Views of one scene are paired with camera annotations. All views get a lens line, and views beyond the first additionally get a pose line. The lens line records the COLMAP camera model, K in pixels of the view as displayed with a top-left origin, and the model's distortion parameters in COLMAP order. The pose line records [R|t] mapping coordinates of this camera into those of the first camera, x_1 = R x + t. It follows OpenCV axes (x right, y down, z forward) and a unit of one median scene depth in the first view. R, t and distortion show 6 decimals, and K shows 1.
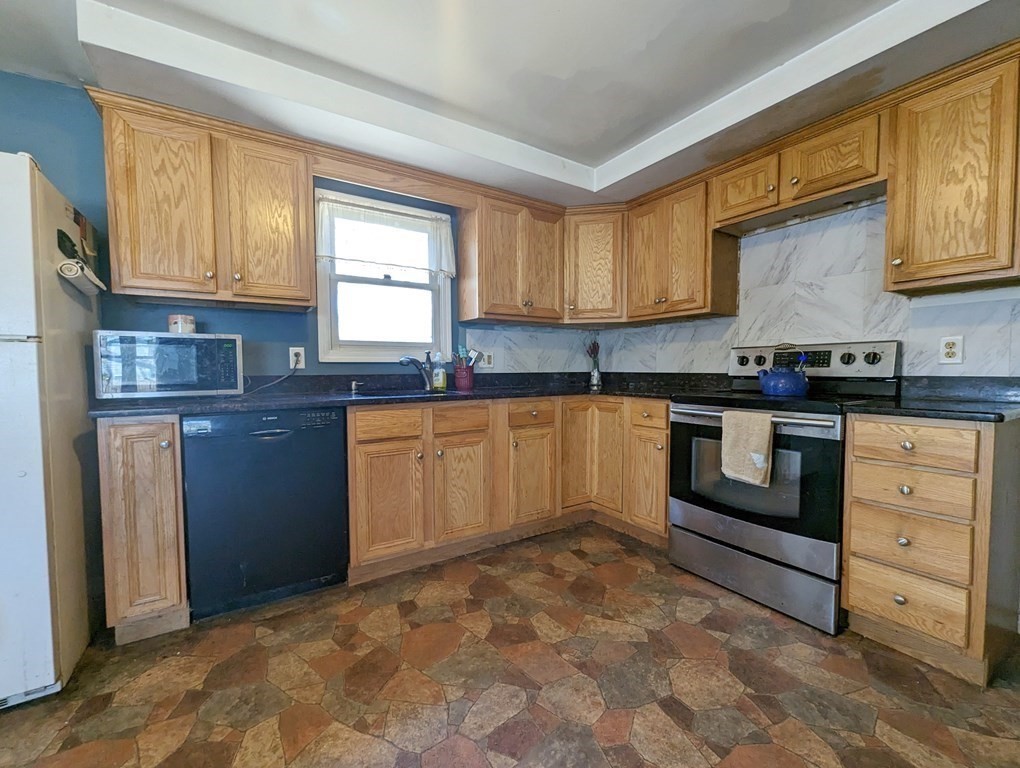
lens RADIAL K [[427.6, 0, 511.1], [0, 427.6, 390.6], [0, 0, 1]] dist [-0.003726, 0.001241]
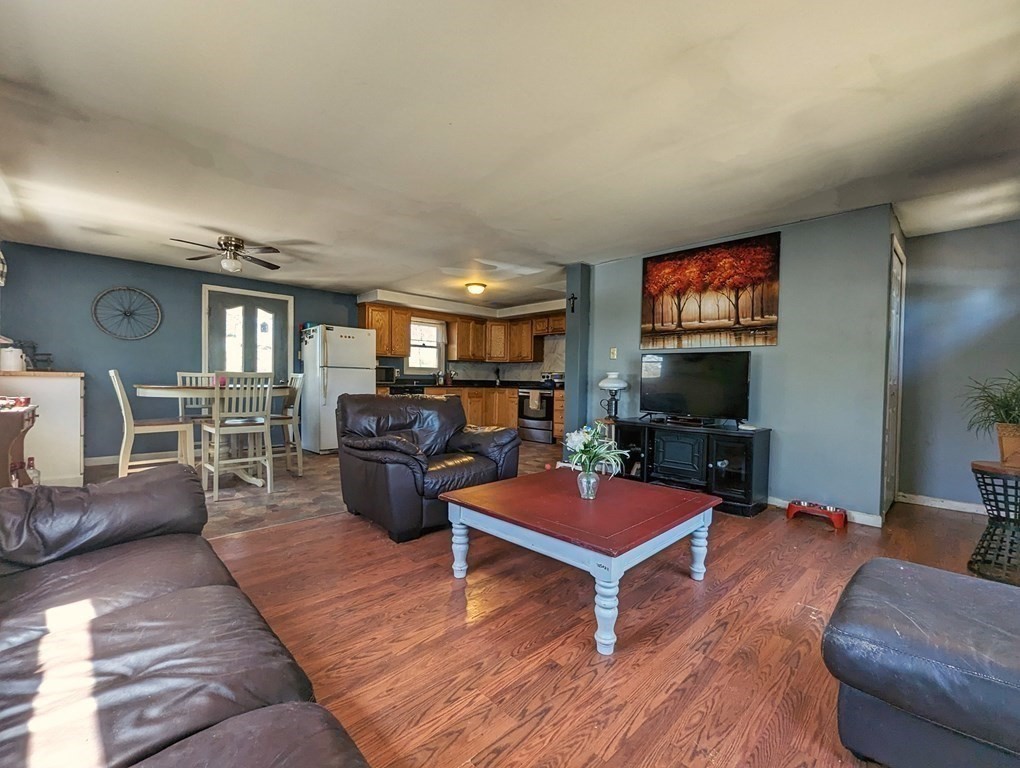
lens RADIAL K [[427.6, 0, 512.0], [0, 427.6, 392.9], [0, 0, 1]] dist [-0.003726, 0.001241]
pose [[0.979722, 0.014942, 0.199804, -0.363910], [-0.009846, 0.999601, -0.026475, 0.156684], [-0.200120, 0.023971, 0.979478, -2.410269]]
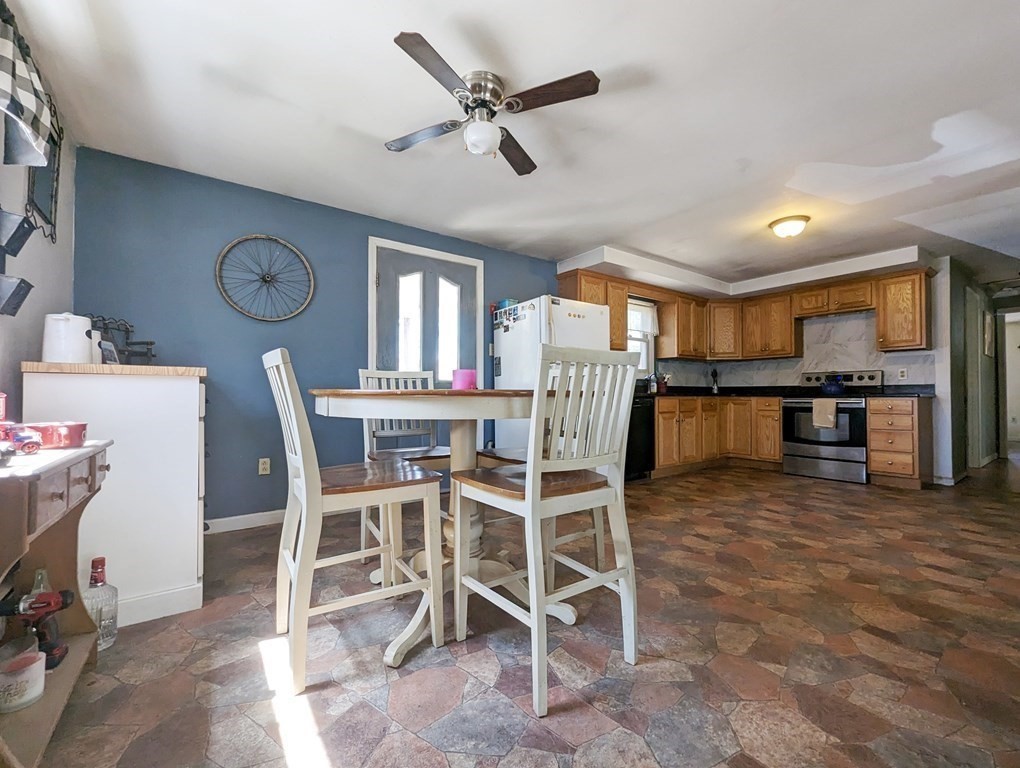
lens RADIAL K [[427.6, 0, 517.9], [0, 427.6, 391.3], [0, 0, 1]] dist [-0.003726, 0.001241]
pose [[0.998016, 0.004804, 0.062783, -1.205607], [-0.000955, 0.998126, -0.061193, 0.140573], [-0.062959, 0.061011, 0.996150, -1.176899]]
